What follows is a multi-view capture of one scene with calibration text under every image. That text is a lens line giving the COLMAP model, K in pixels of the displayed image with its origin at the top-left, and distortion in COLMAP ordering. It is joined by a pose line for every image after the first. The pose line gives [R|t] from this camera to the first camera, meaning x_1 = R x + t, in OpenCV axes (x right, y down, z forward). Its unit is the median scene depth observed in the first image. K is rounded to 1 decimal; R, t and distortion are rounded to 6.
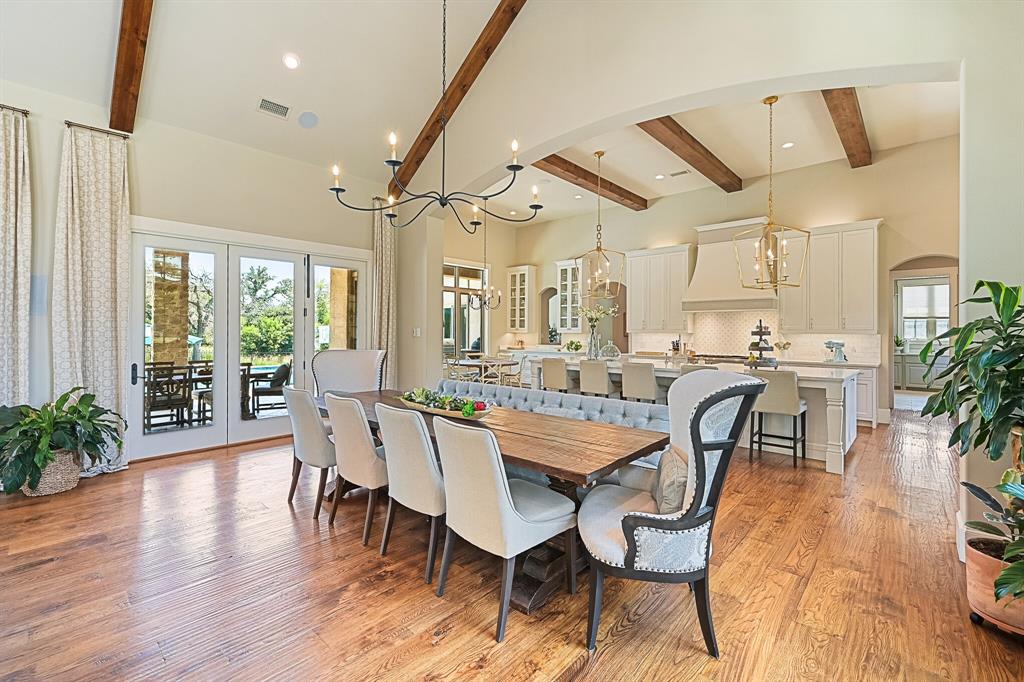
lens RADIAL K [[441.0, 0, 525.7], [0, 441.0, 328.4], [0, 0, 1]] dist [0.015404, 0.000121]
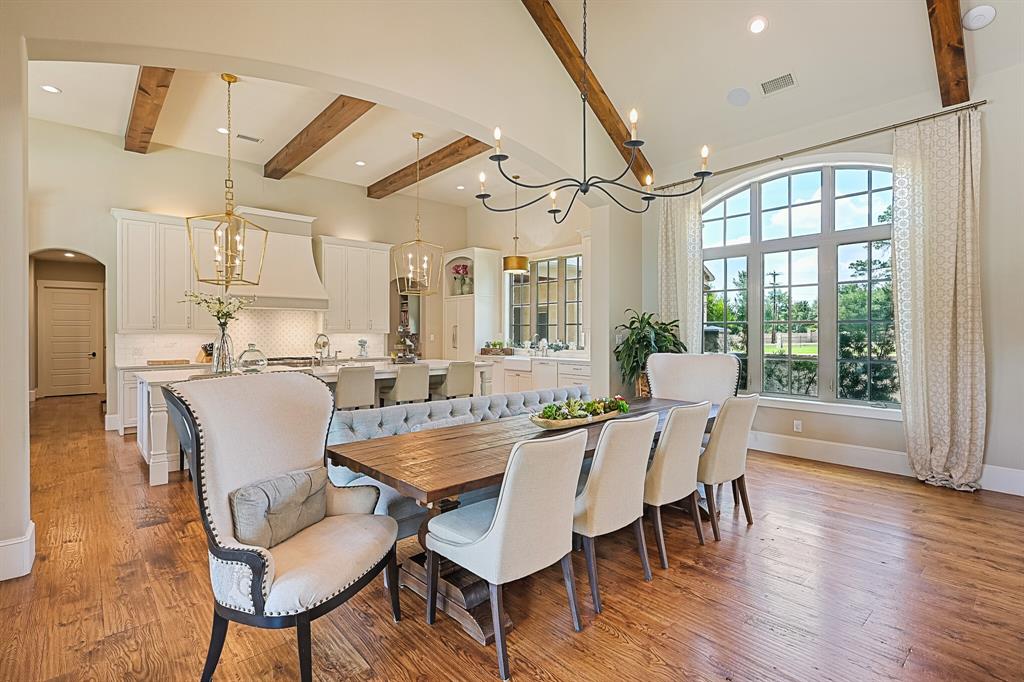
lens RADIAL K [[479.8, 0, 504.2], [0, 479.8, 332.1], [0, 0, 1]] dist [0.000108, -0.000271]
pose [[0.136436, -0.002950, 0.990644, -0.356971], [-0.004702, 0.999982, 0.003626, 0.002078], [-0.990638, -0.005152, 0.136420, 0.312259]]
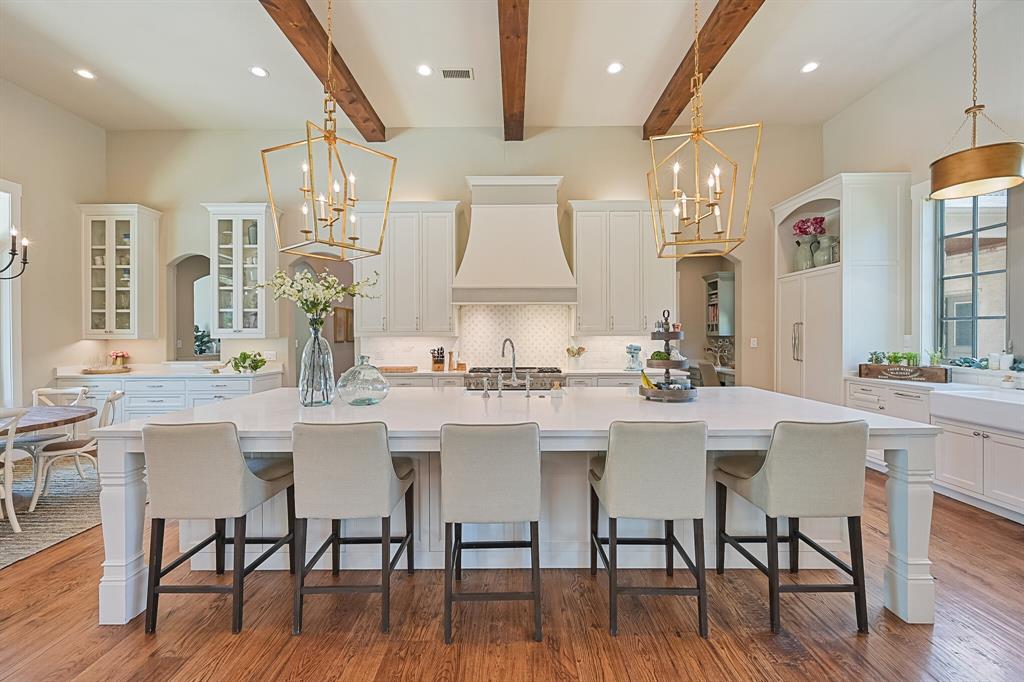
lens RADIAL K [[402.6, 0, 510.8], [0, 402.6, 336.8], [0, 0, 1]] dist [0.000608, 0.000008]
pose [[0.759306, -0.009398, 0.650666, 0.030572], [0.002892, 0.999935, 0.011069, 0.003842], [-0.650727, -0.006523, 0.759283, 0.404503]]
